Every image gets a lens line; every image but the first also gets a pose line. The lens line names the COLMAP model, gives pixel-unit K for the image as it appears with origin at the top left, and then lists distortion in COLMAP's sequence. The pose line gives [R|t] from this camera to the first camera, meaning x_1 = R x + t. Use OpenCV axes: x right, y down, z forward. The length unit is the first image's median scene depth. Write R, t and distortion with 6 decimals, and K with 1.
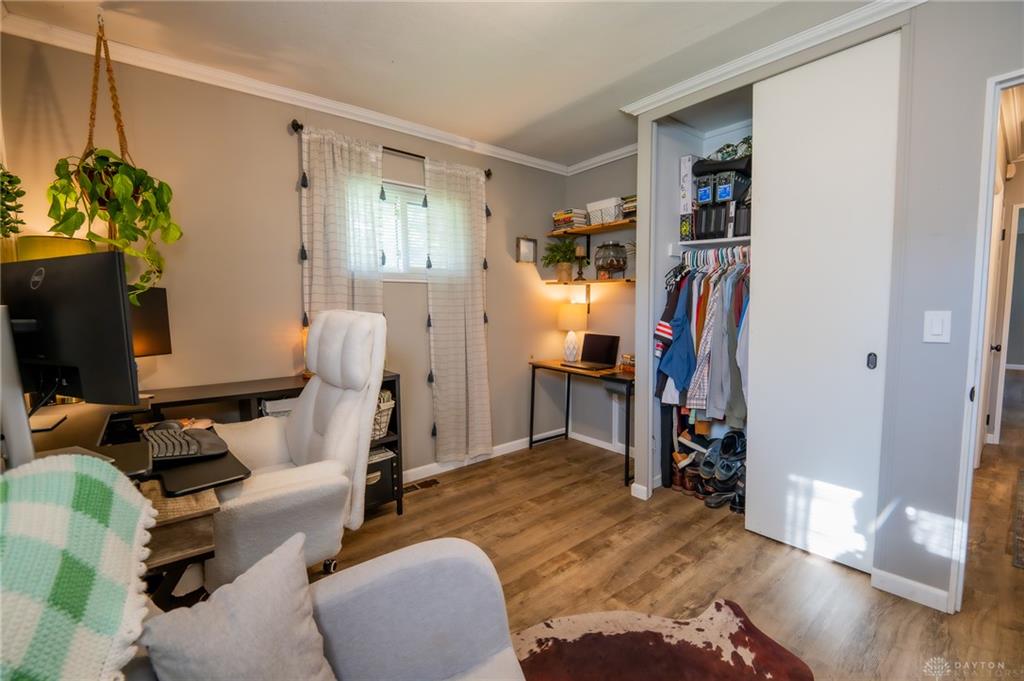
lens RADIAL K [[436.1, 0, 510.8], [0, 436.1, 342.9], [0, 0, 1]] dist [-0.002584, -0.006662]
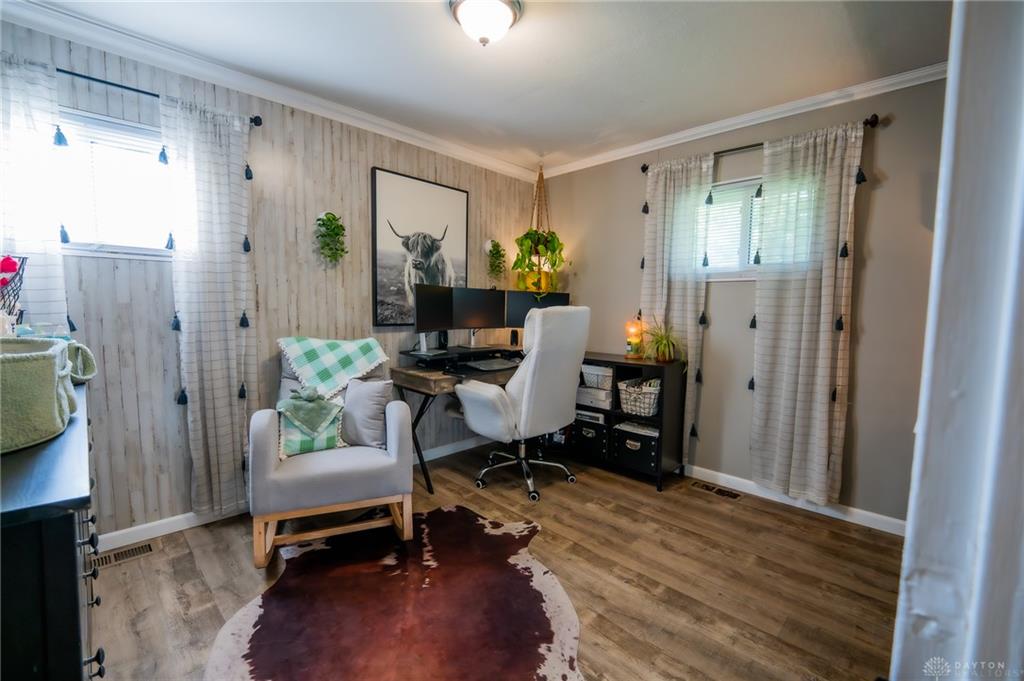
lens RADIAL K [[436.1, 0, 510.0], [0, 436.1, 340.2], [0, 0, 1]] dist [-0.002584, -0.006662]
pose [[0.094931, 0.090291, -0.991381, 0.774064], [-0.103534, 0.991373, 0.080376, -0.039129], [0.990085, 0.095012, 0.103460, 0.469515]]
